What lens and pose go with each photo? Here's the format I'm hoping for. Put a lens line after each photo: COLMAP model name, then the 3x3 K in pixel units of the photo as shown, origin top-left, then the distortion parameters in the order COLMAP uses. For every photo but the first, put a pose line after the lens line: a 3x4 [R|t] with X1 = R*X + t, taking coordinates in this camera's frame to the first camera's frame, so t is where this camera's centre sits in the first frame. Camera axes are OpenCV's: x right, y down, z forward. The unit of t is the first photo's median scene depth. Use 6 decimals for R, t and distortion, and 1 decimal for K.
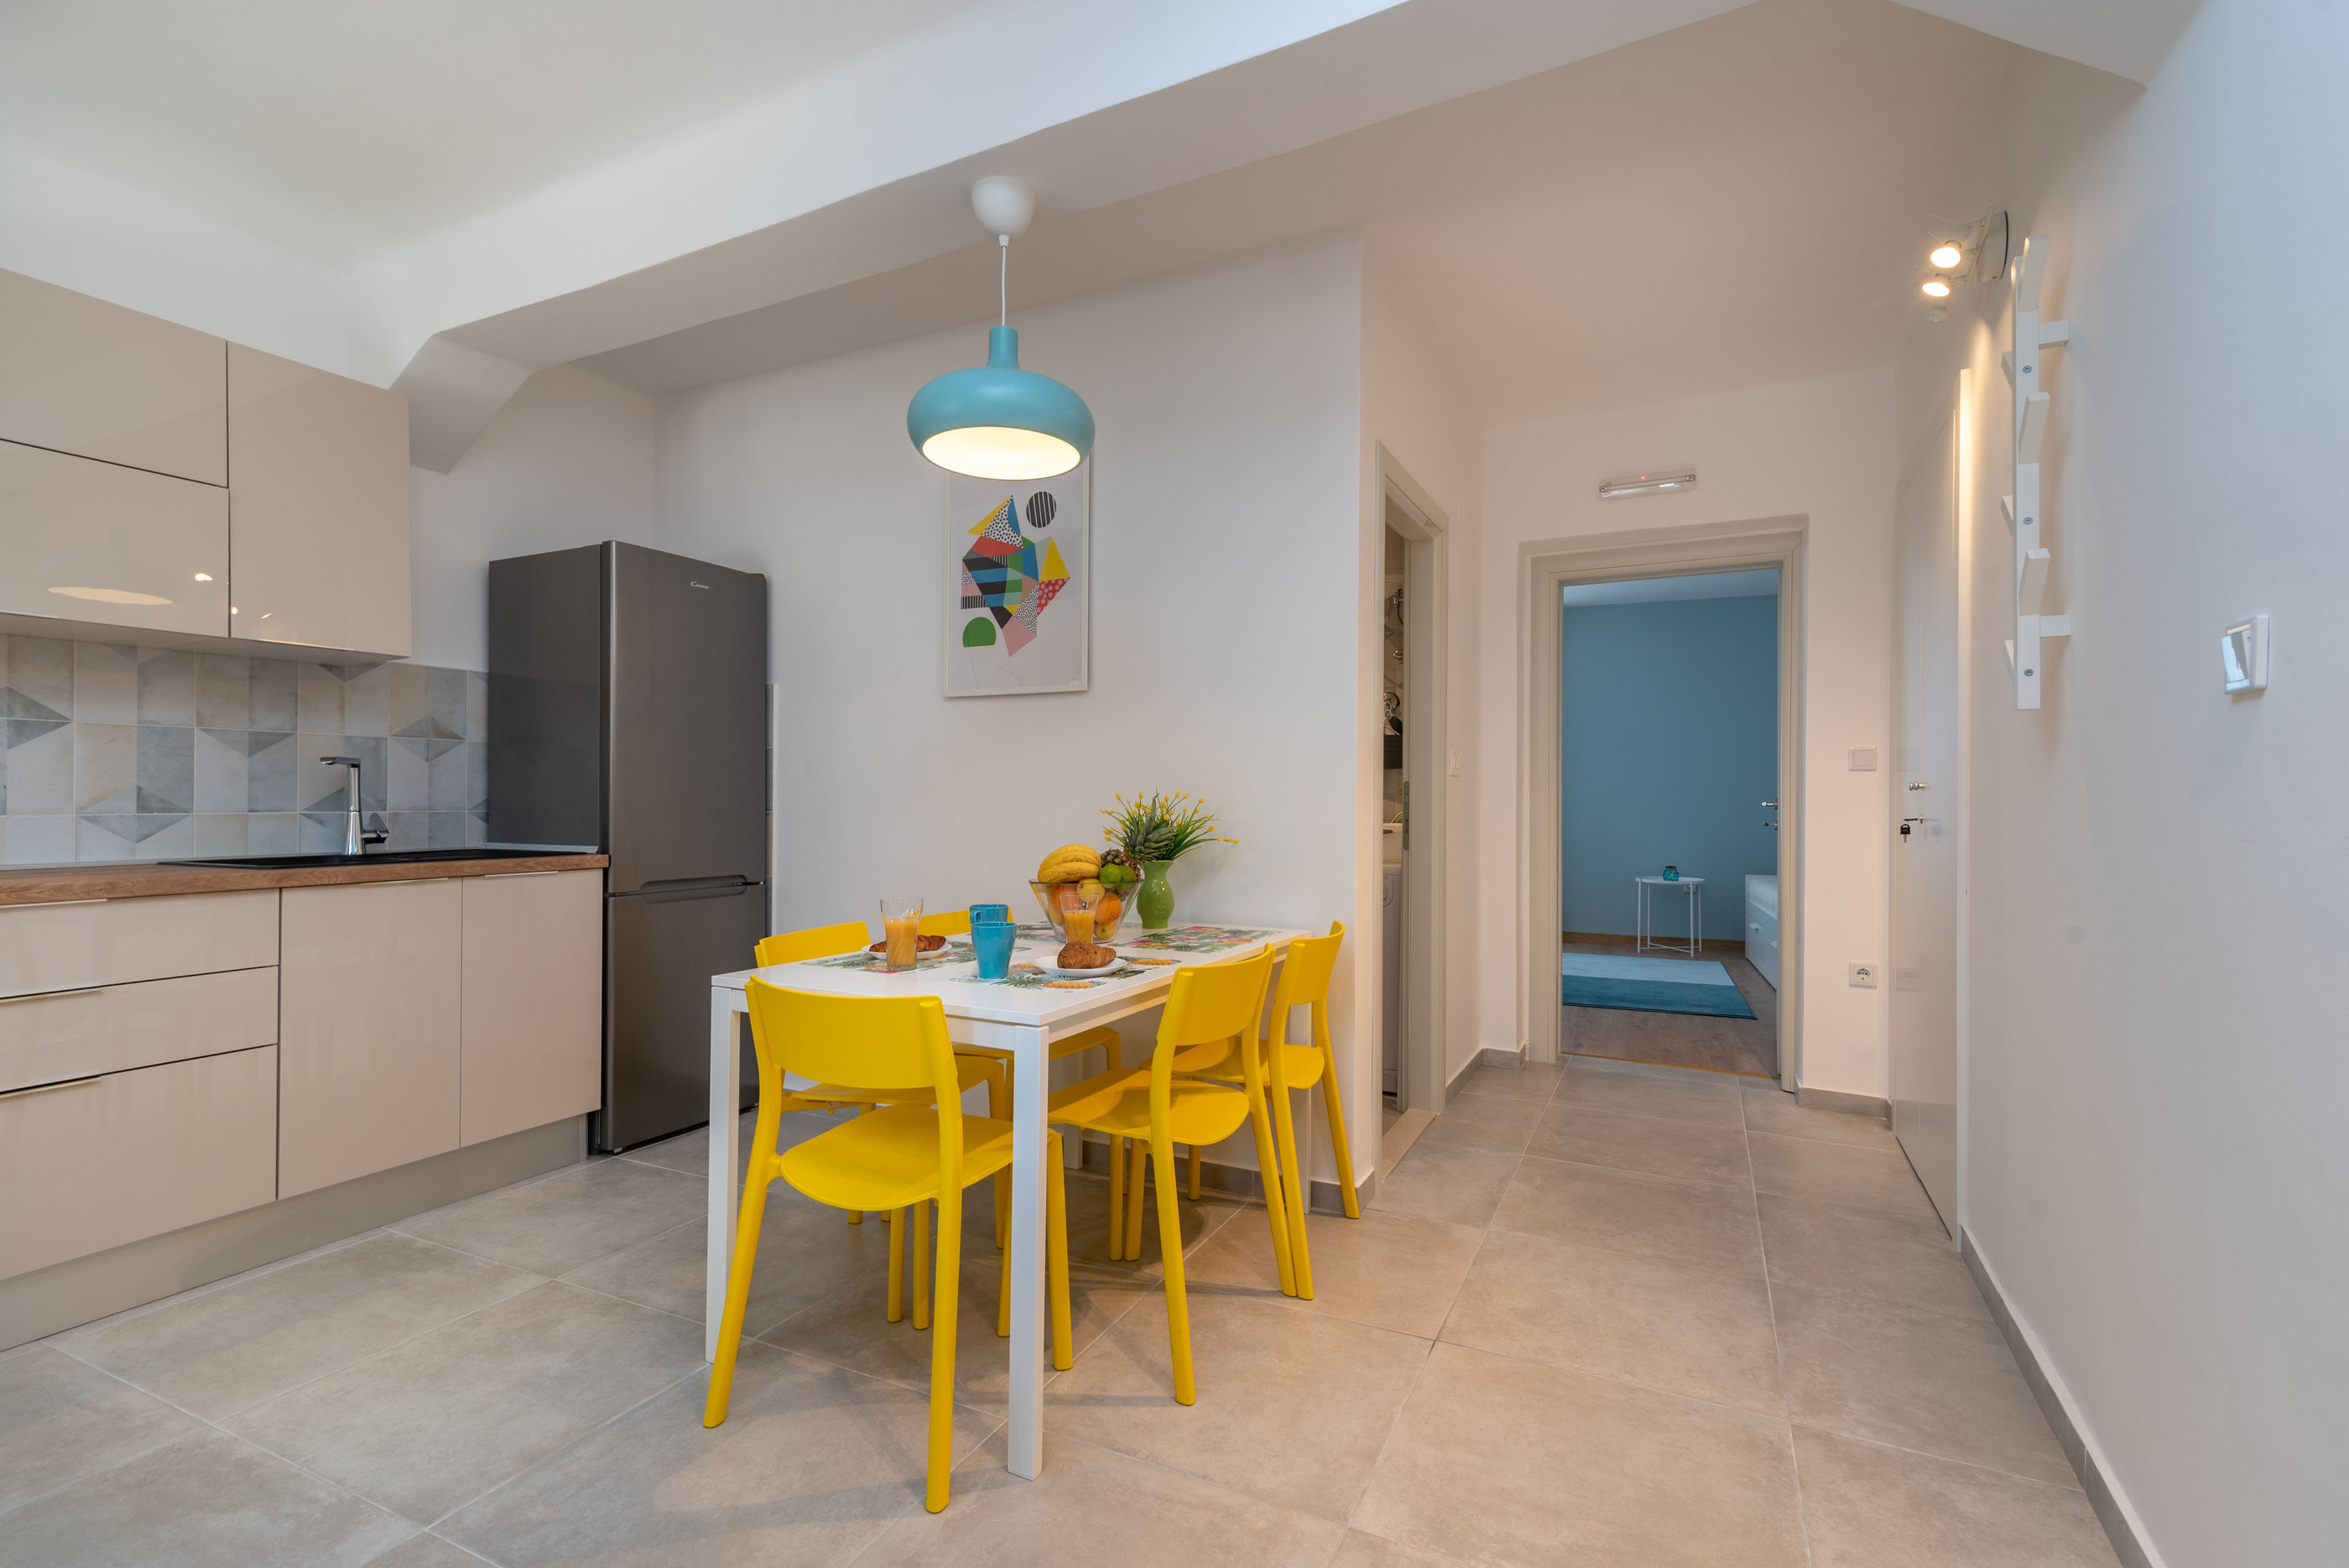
lens RADIAL K [[1083.1, 0, 1214.4], [0, 1083.1, 785.3], [0, 0, 1]] dist [0.015005, -0.001880]
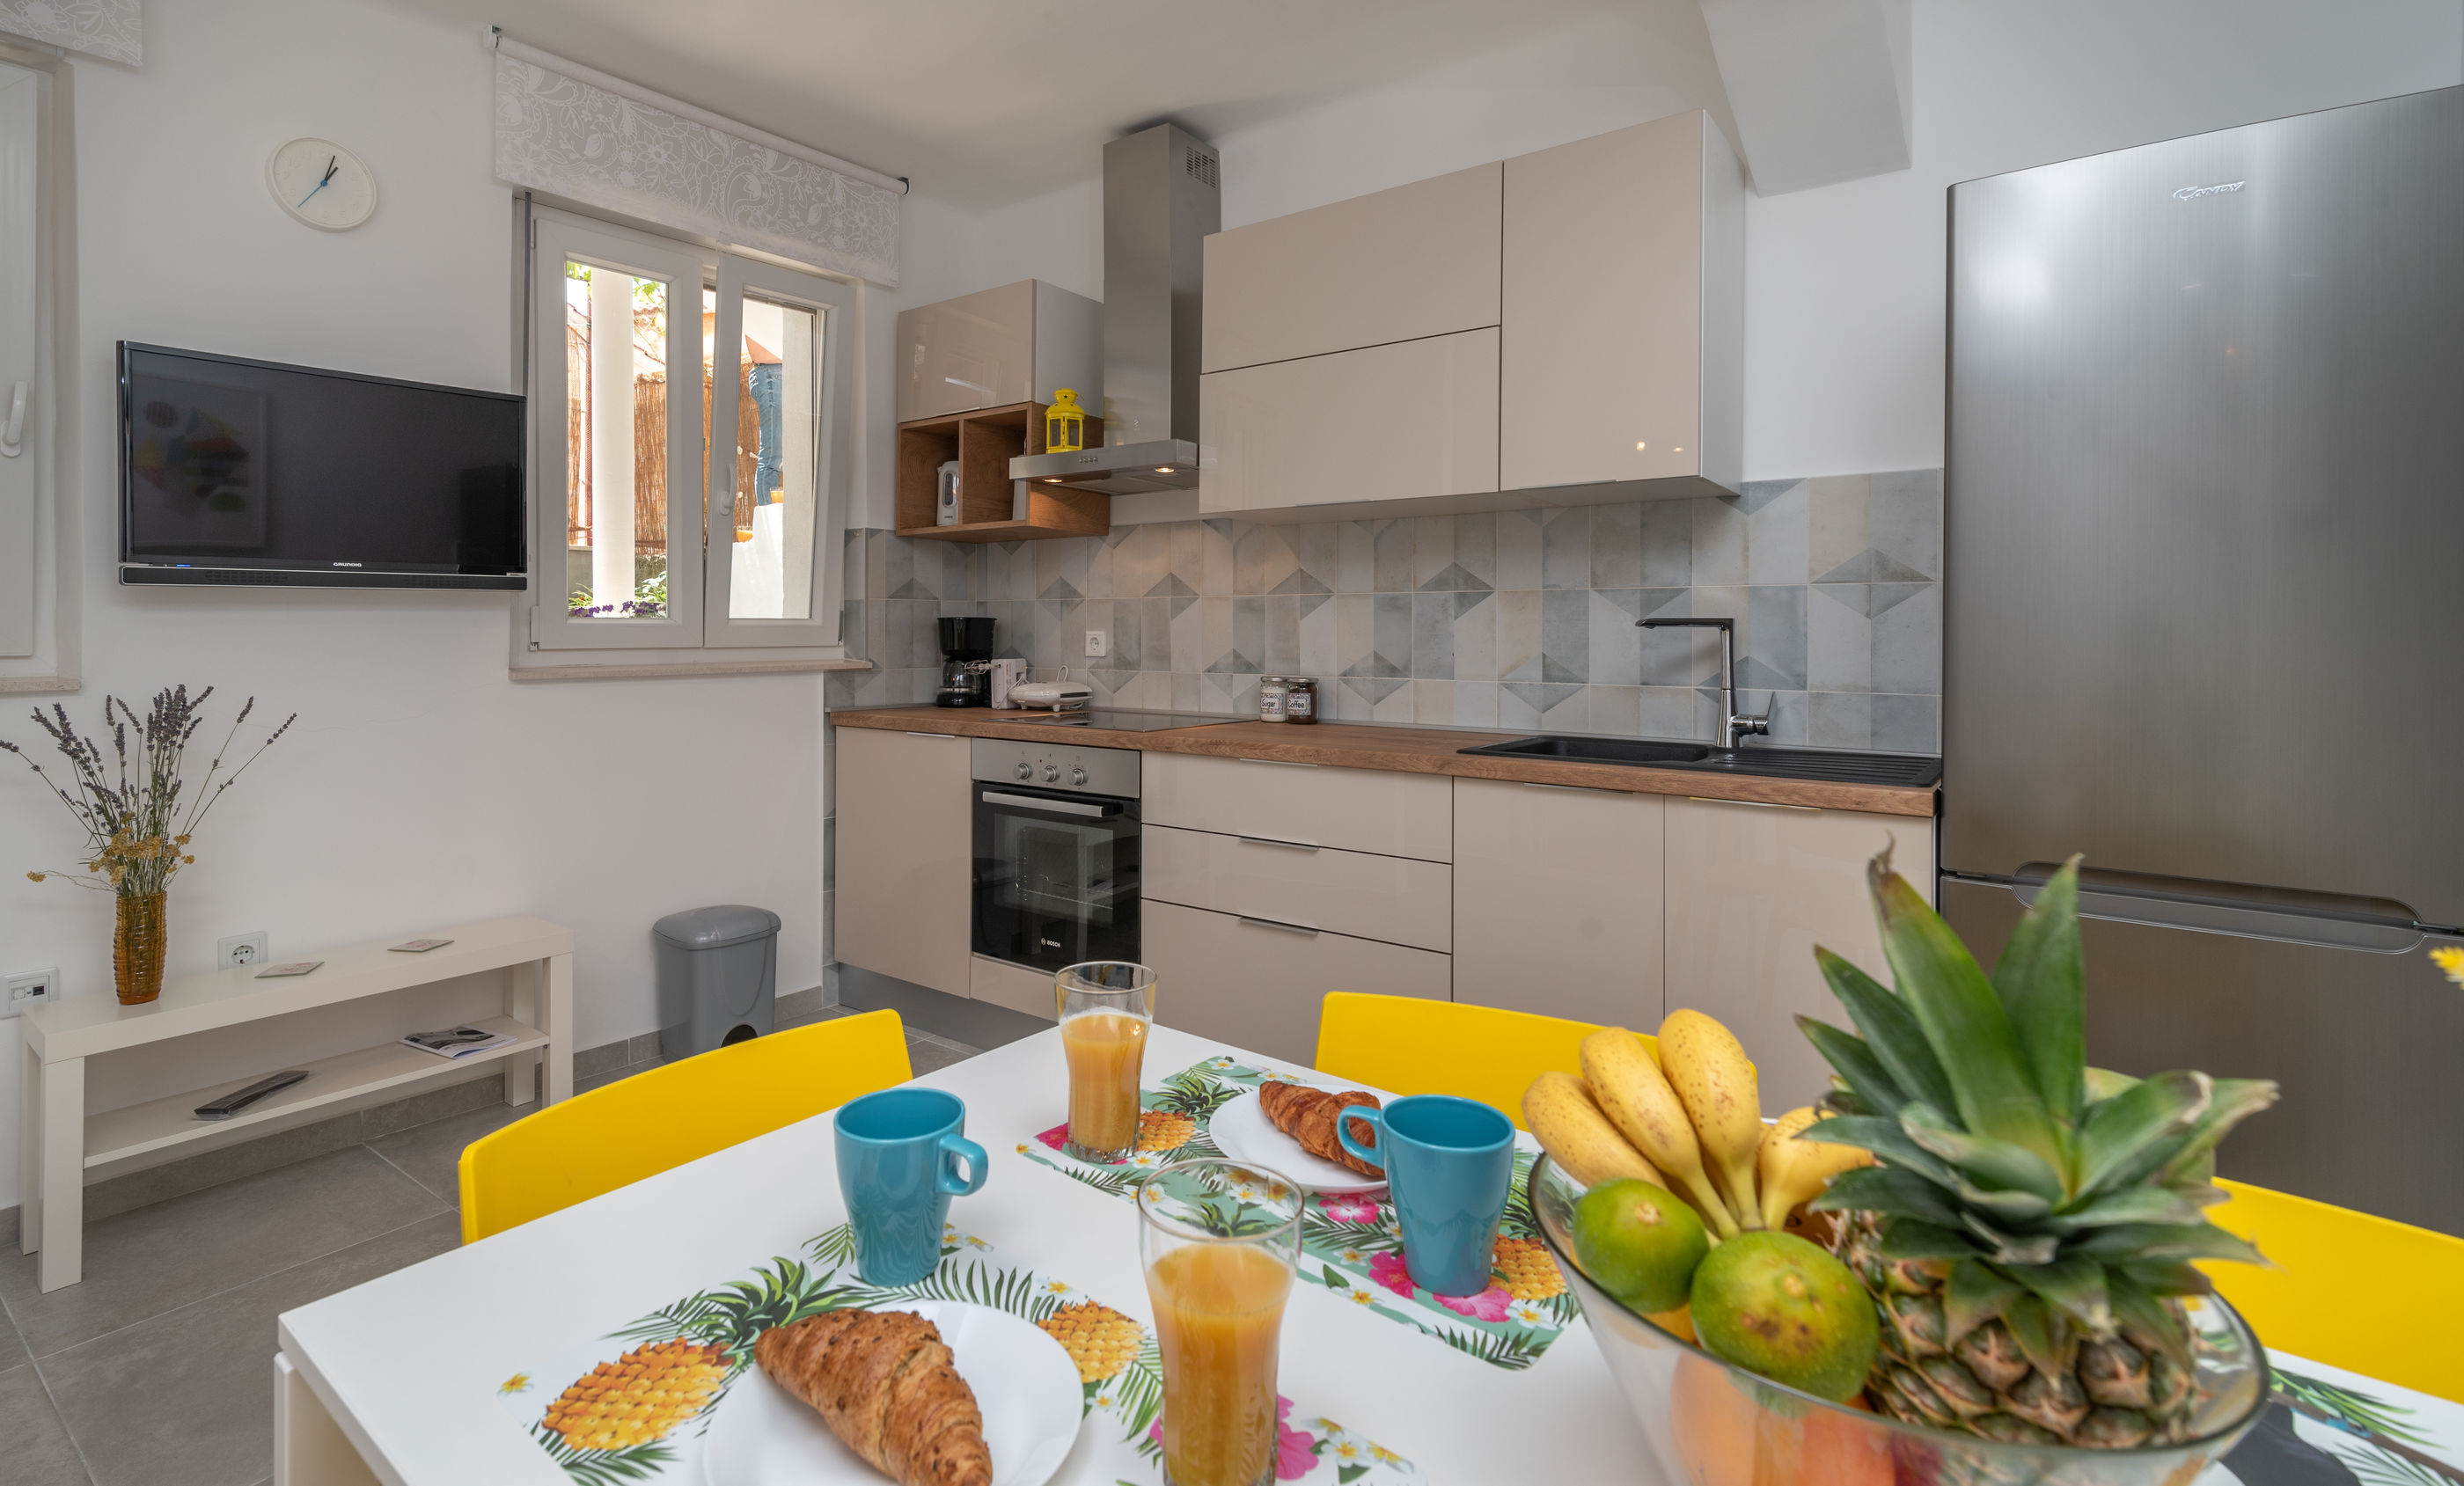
lens RADIAL K [[1186.2, 0, 1140.5], [0, 1186.2, 634.9], [0, 0, 1]] dist [0.012841, -0.000719]
pose [[-0.258138, 0.000502, -0.966108, 0.097670], [0.007978, 0.999967, -0.001612, -0.014431], [0.966075, -0.008124, -0.258134, 0.794407]]
